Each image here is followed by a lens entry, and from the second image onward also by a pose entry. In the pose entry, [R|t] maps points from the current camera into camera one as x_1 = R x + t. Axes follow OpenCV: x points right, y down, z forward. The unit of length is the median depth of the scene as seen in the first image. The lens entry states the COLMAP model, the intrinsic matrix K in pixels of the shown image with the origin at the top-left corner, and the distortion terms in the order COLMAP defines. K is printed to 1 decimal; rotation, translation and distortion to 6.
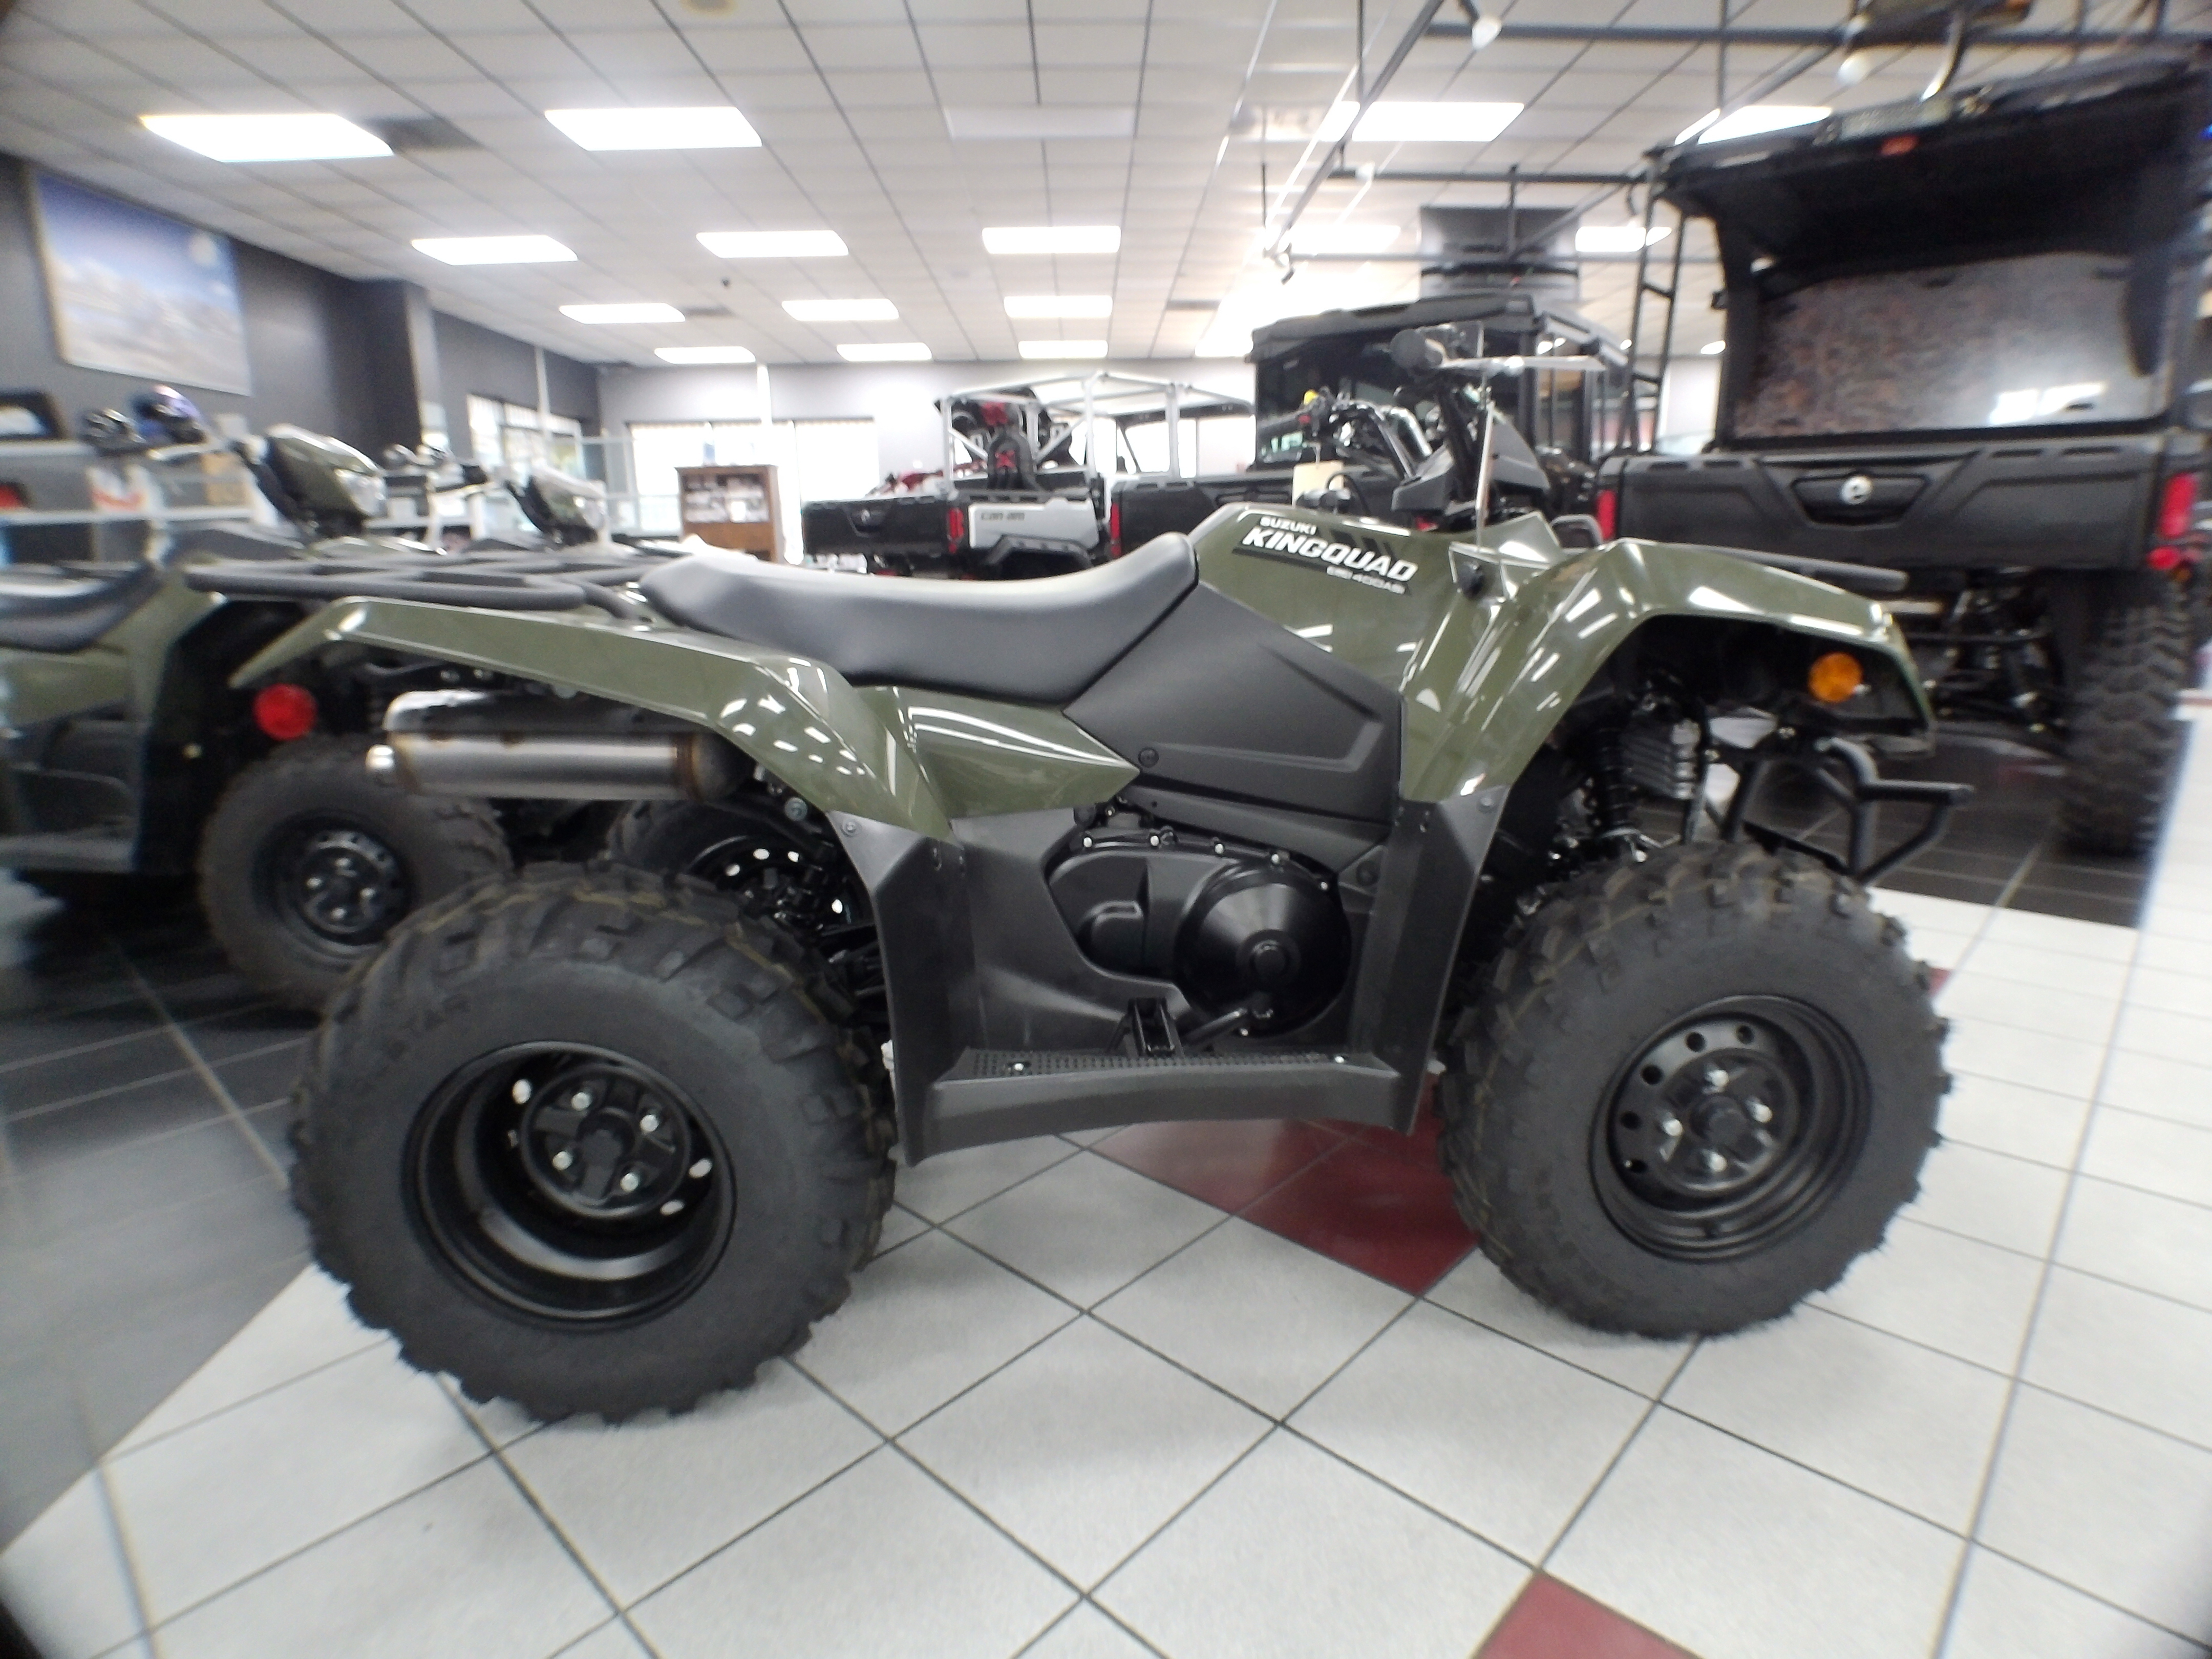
lens RADIAL K [[1241.5, 0, 1106.0], [0, 1241.5, 829.5], [0, 0, 1]] dist [-0.041945, 0.000942]
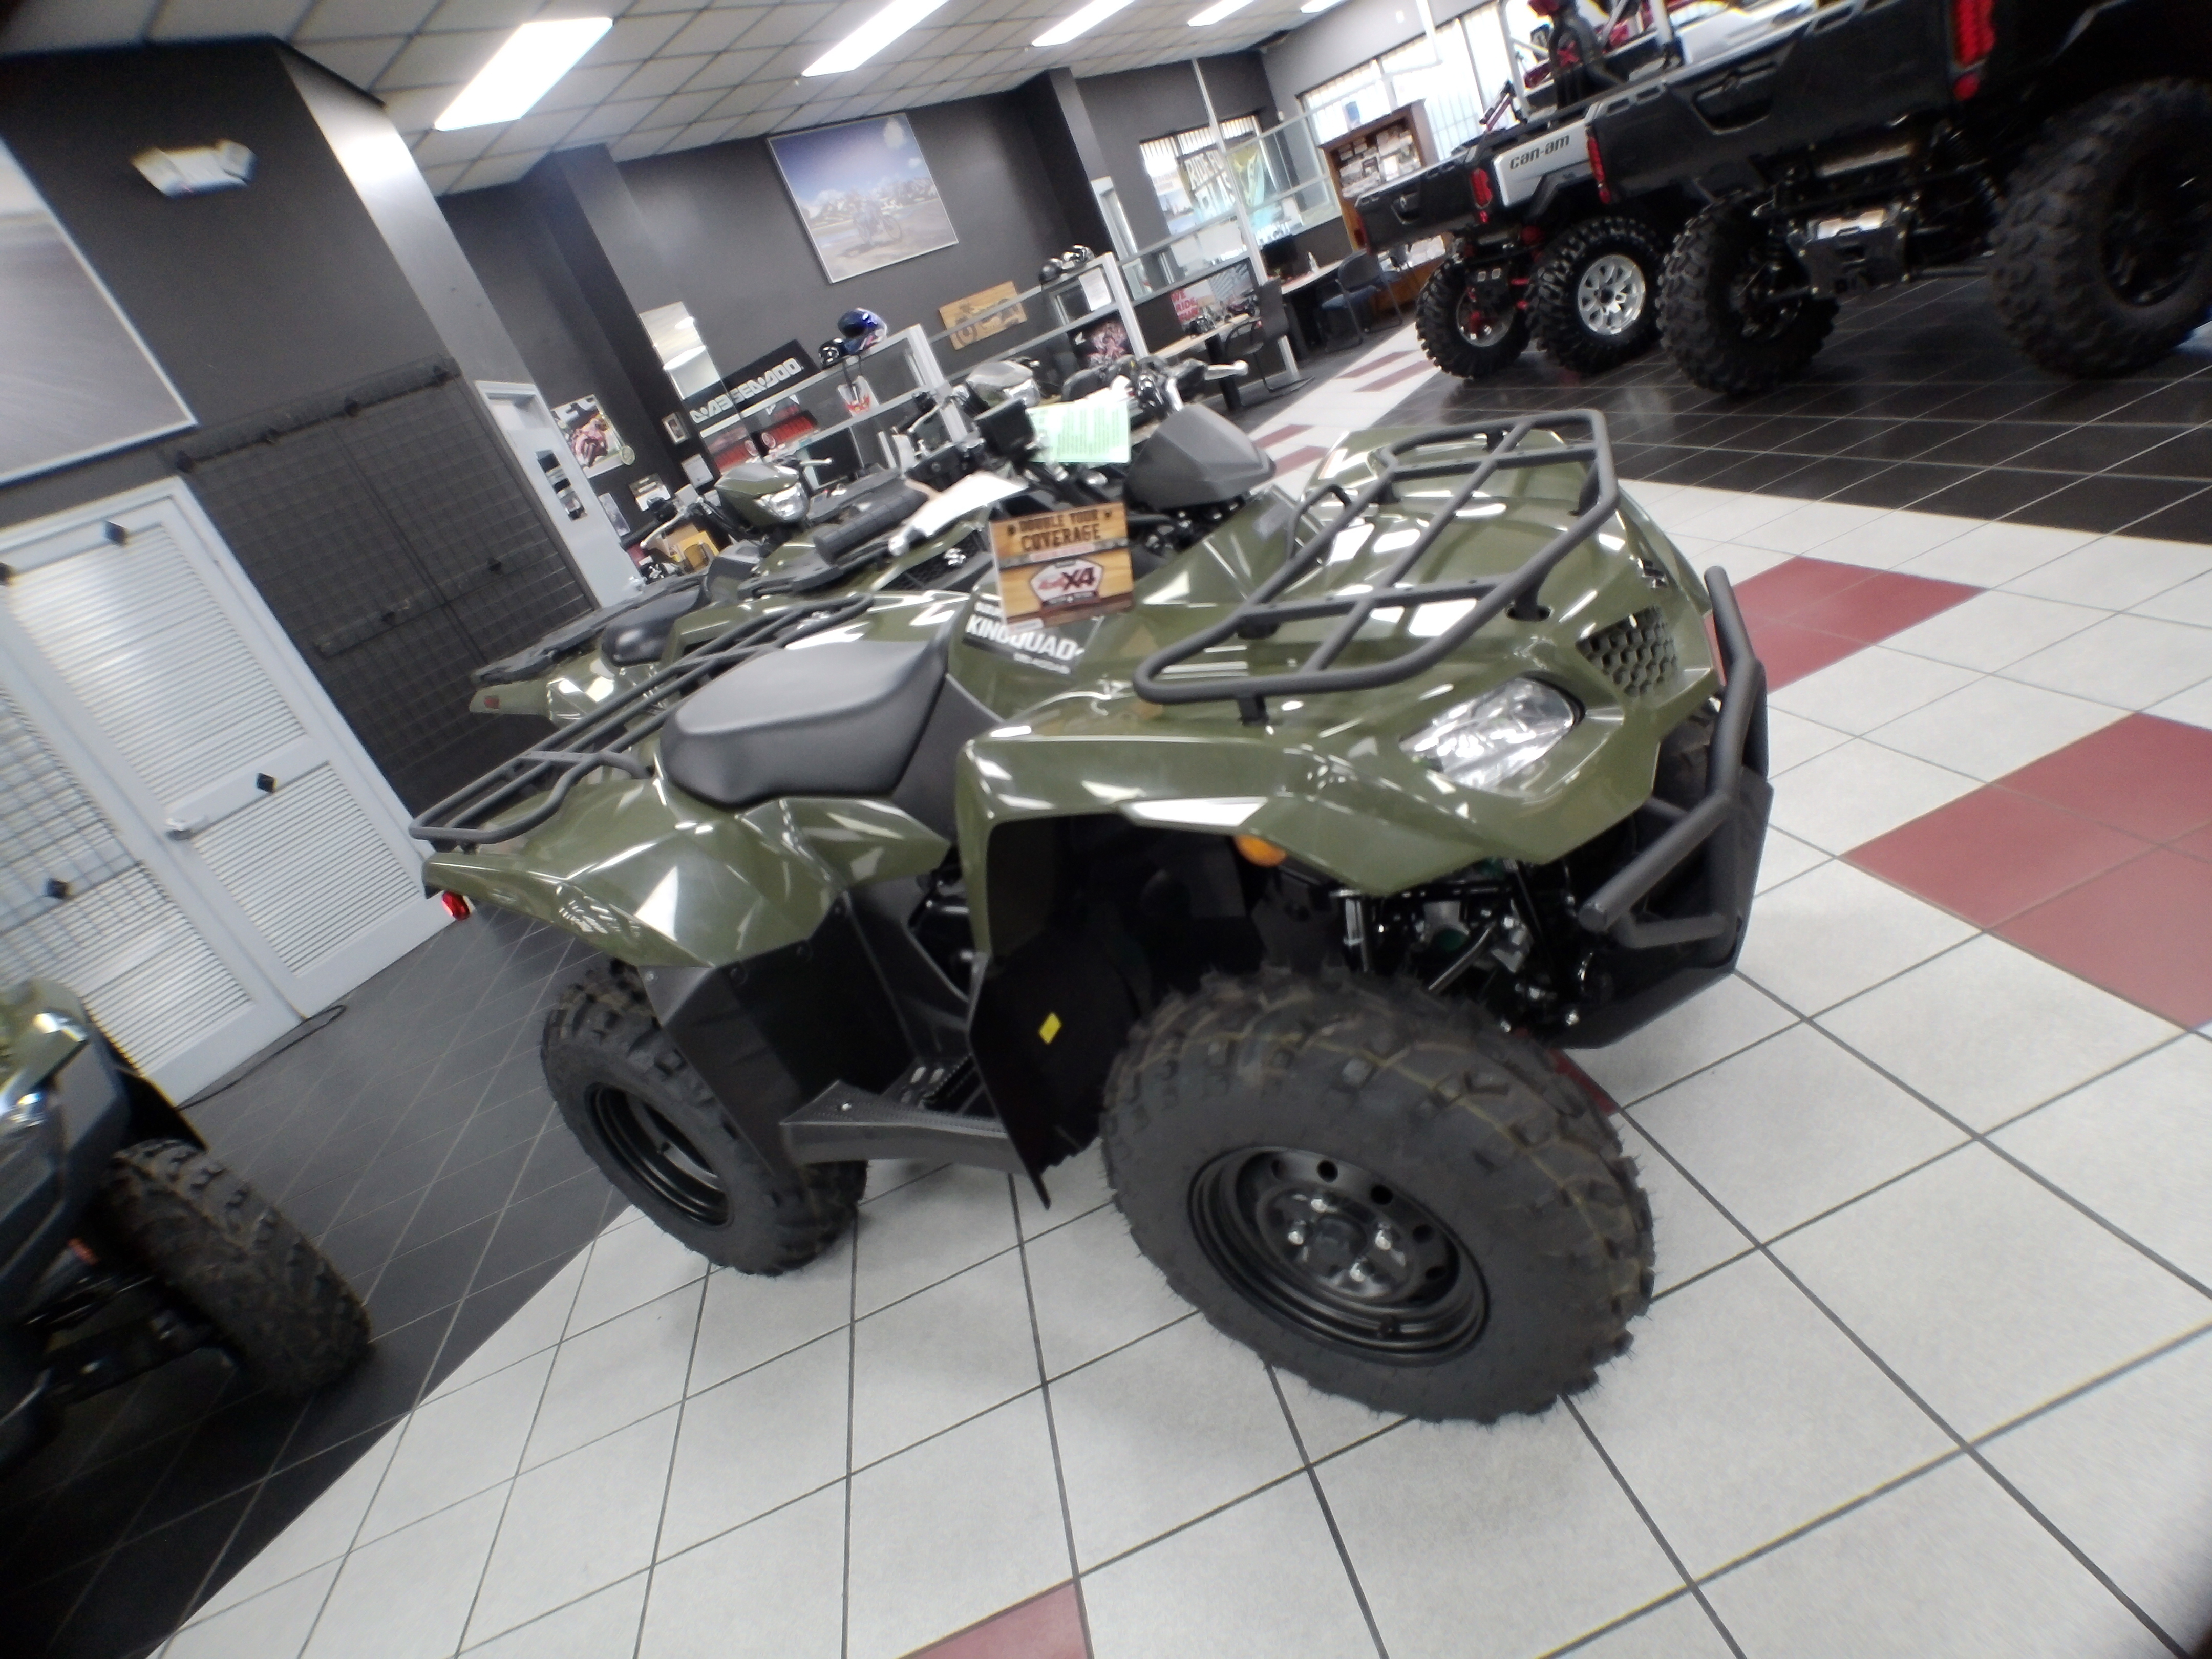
lens RADIAL K [[1200.6, 0, 1108.9], [0, 1200.6, 837.7], [0, 0, 1]] dist [-0.032160, -0.001258]
pose [[0.753667, -0.021245, -0.656913, 0.879133], [0.234348, 0.942472, 0.238384, -0.286134], [0.614058, -0.333608, 0.715289, 0.296798]]
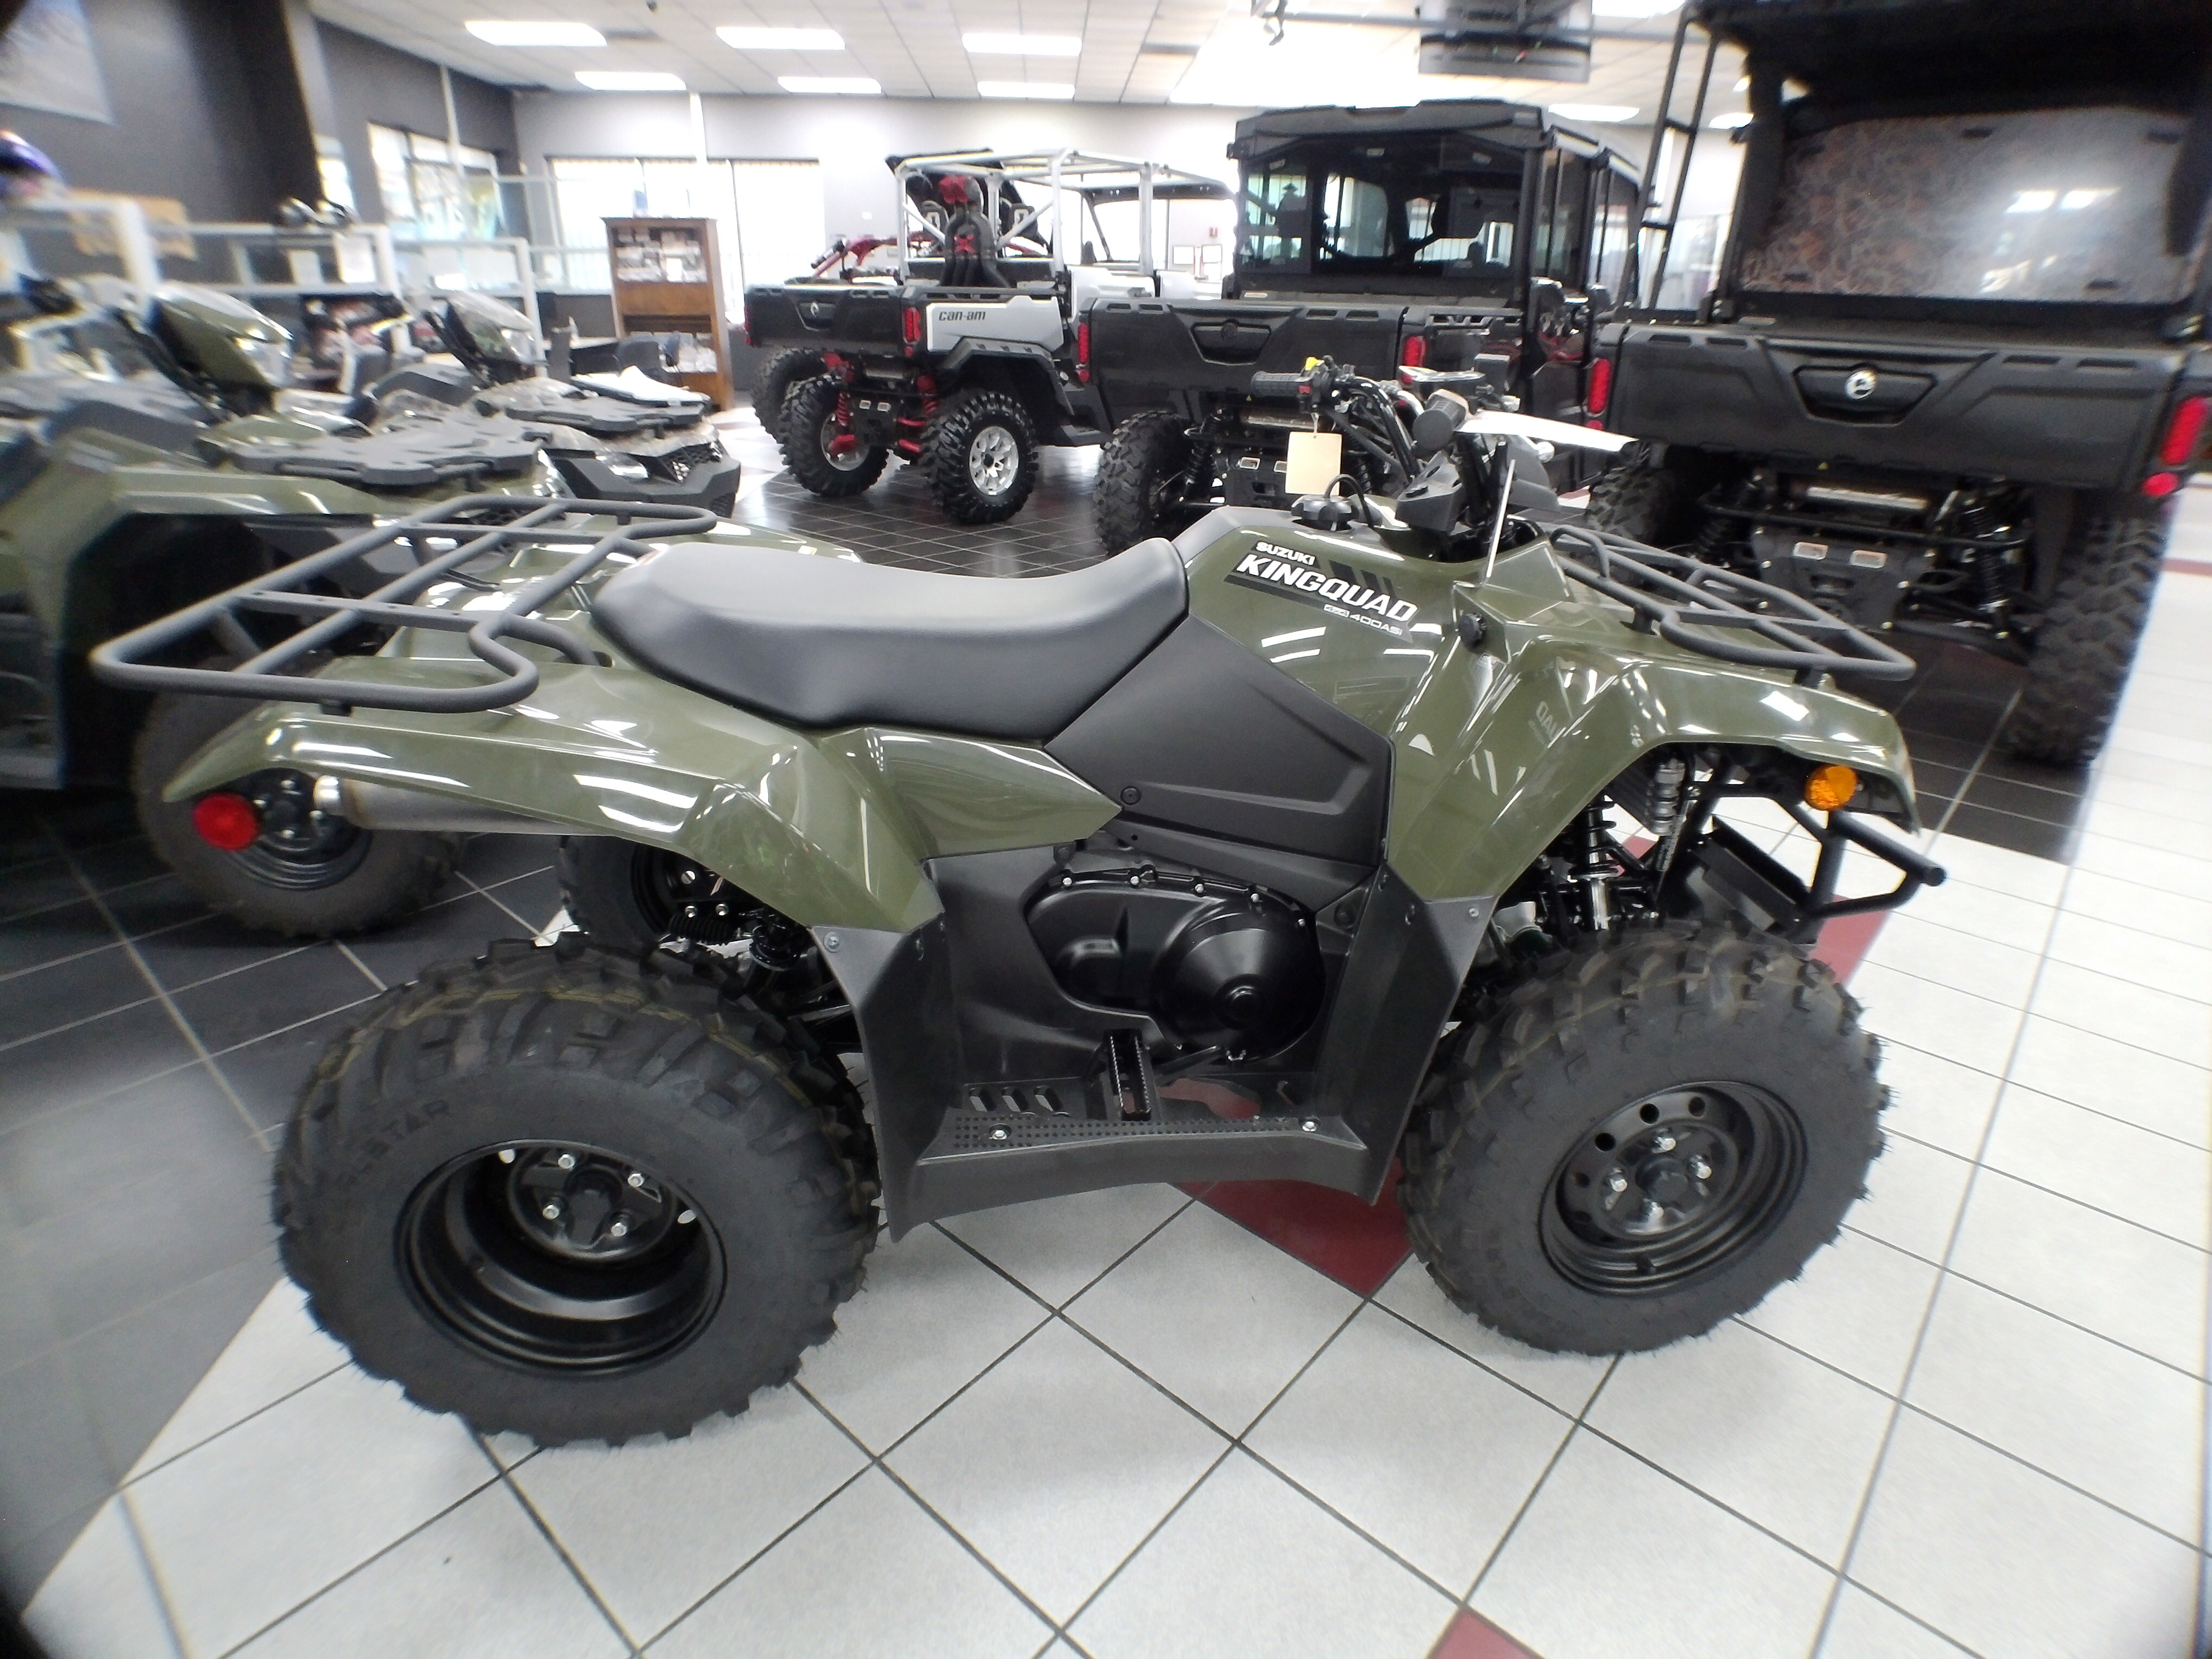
lens RADIAL K [[1231.0, 0, 1108.0], [0, 1231.0, 831.8], [0, 0, 1]] dist [-0.037283, -0.000161]
pose [[0.998857, 0.019025, 0.043853, -0.025953], [-0.027290, 0.980150, 0.196372, -0.221551], [-0.039247, -0.197344, 0.979548, 0.044447]]
